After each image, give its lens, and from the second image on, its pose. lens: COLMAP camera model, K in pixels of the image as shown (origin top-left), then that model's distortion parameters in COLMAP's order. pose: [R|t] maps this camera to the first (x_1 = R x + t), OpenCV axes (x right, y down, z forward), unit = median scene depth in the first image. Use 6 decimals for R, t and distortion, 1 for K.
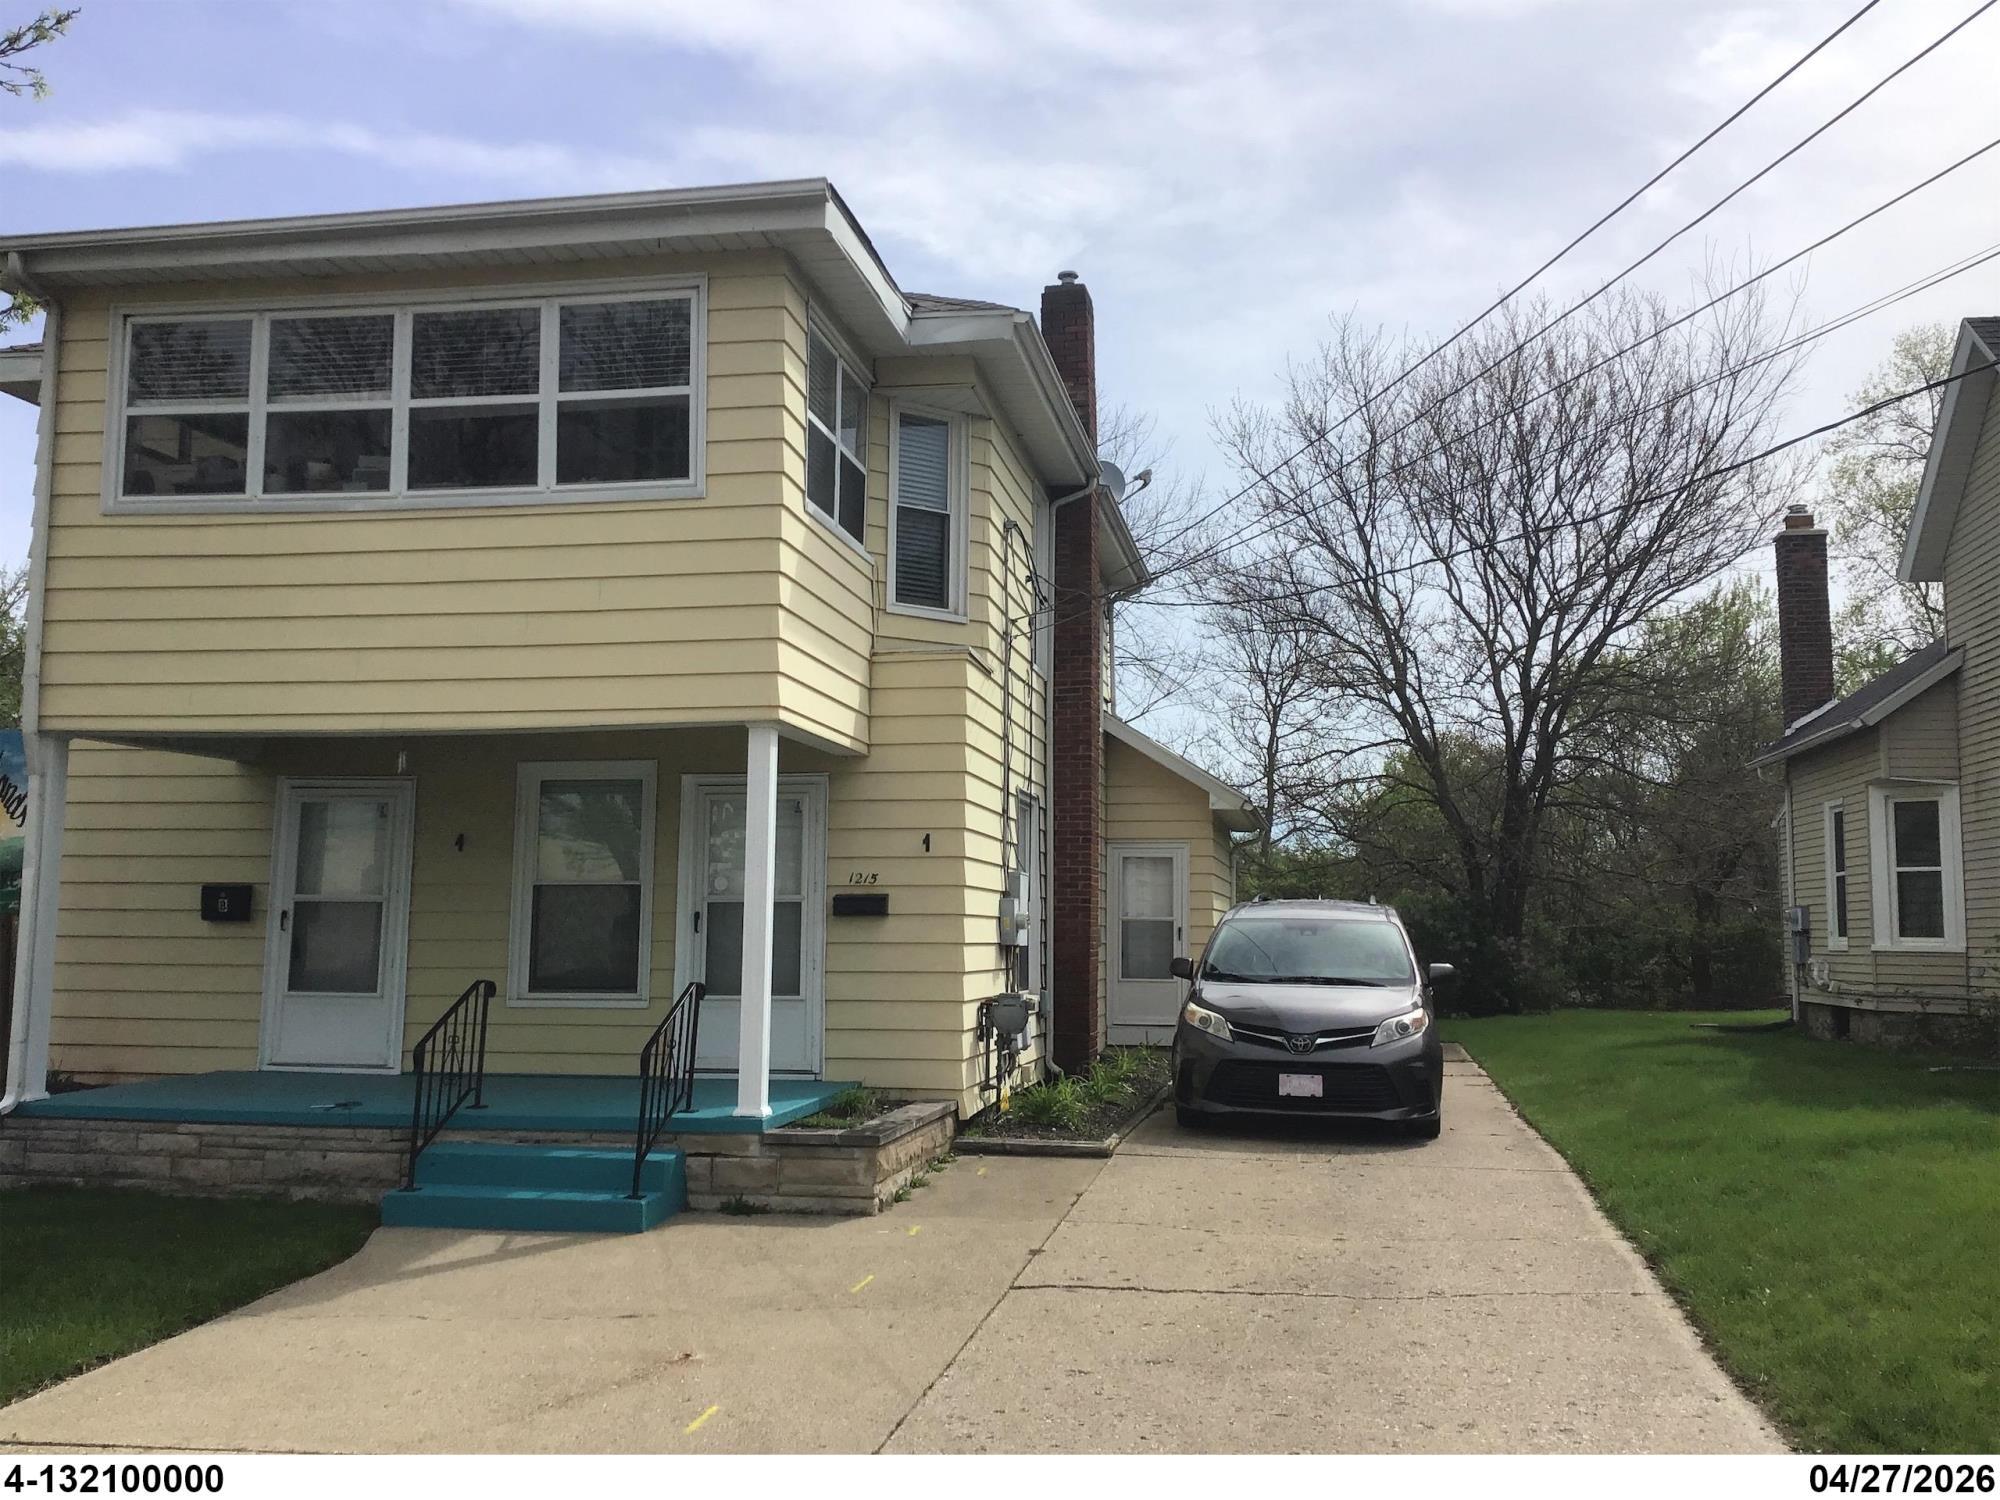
lens RADIAL K [[1788.0, 0, 1000.0], [0, 1788.0, 750.0], [0, 0, 1]] dist [0.122363, -0.209816]
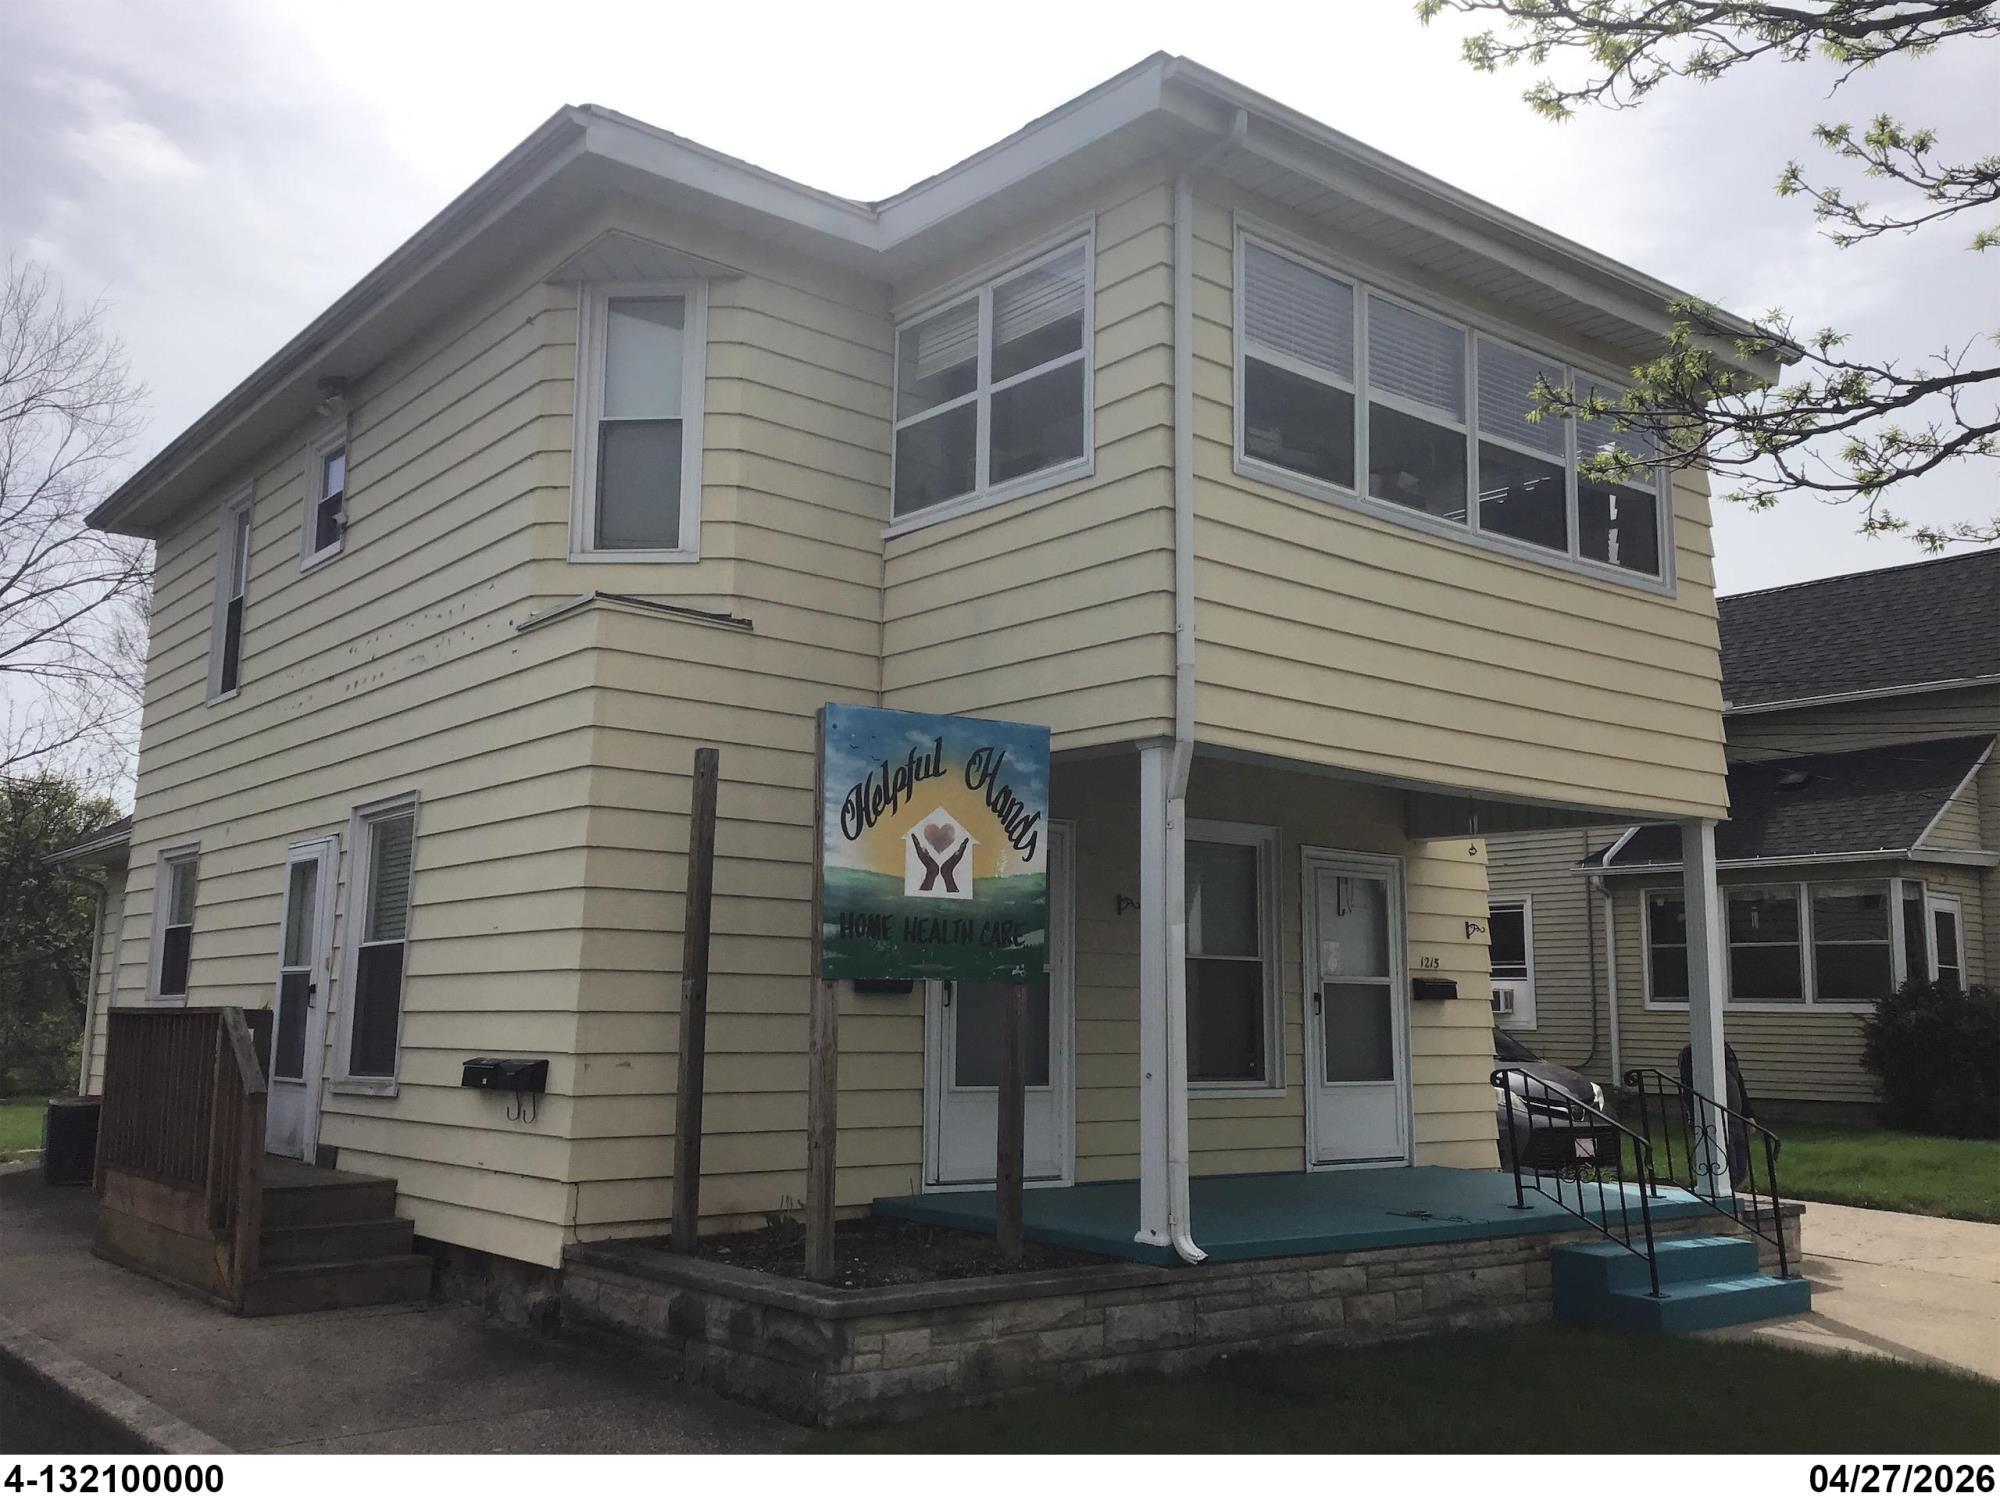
lens RADIAL K [[1788.0, 0, 1000.0], [0, 1788.0, 750.0], [0, 0, 1]] dist [0.122363, -0.209816]
pose [[0.654020, 0.112877, 0.748009, -1.163532], [-0.084024, 0.993526, -0.076460, 0.057830], [-0.751796, -0.012844, 0.659270, 0.585552]]
